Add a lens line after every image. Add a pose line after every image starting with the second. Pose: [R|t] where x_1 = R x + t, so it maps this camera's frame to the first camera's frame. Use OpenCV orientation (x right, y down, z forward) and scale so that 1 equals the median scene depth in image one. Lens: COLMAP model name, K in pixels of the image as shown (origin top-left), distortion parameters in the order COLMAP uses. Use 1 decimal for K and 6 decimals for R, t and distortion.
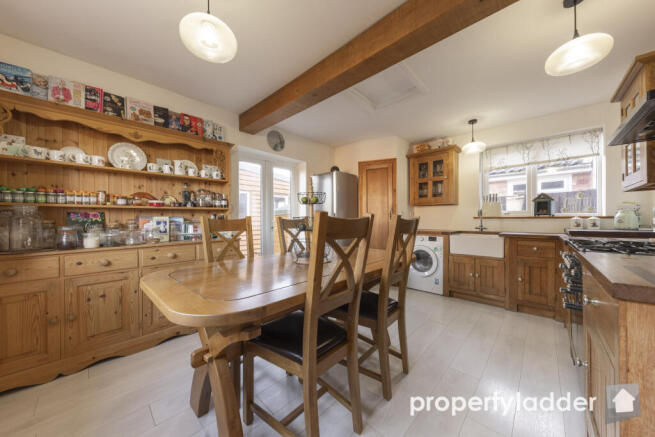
lens RADIAL K [[227.9, 0, 324.5], [0, 227.9, 216.2], [0, 0, 1]] dist [0.008408, -0.000447]
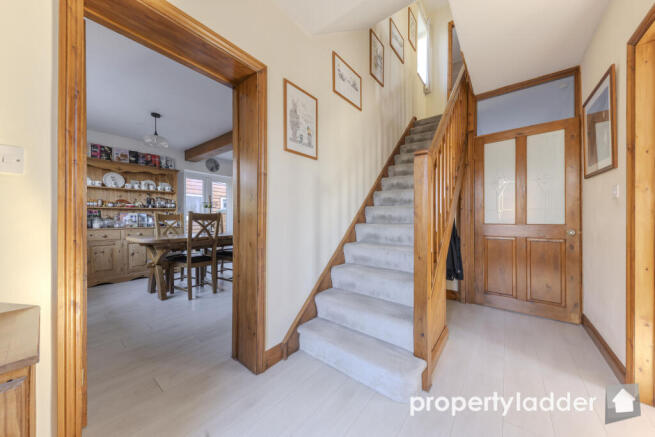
lens RADIAL K [[226.0, 0, 328.8], [0, 226.0, 216.9], [0, 0, 1]] dist [-0.000905, -0.000095]
pose [[0.994716, 0.010010, 0.102173, 0.630012], [-0.011093, 0.999888, 0.010037, -0.003103], [-0.102061, -0.011118, 0.994716, -0.915211]]
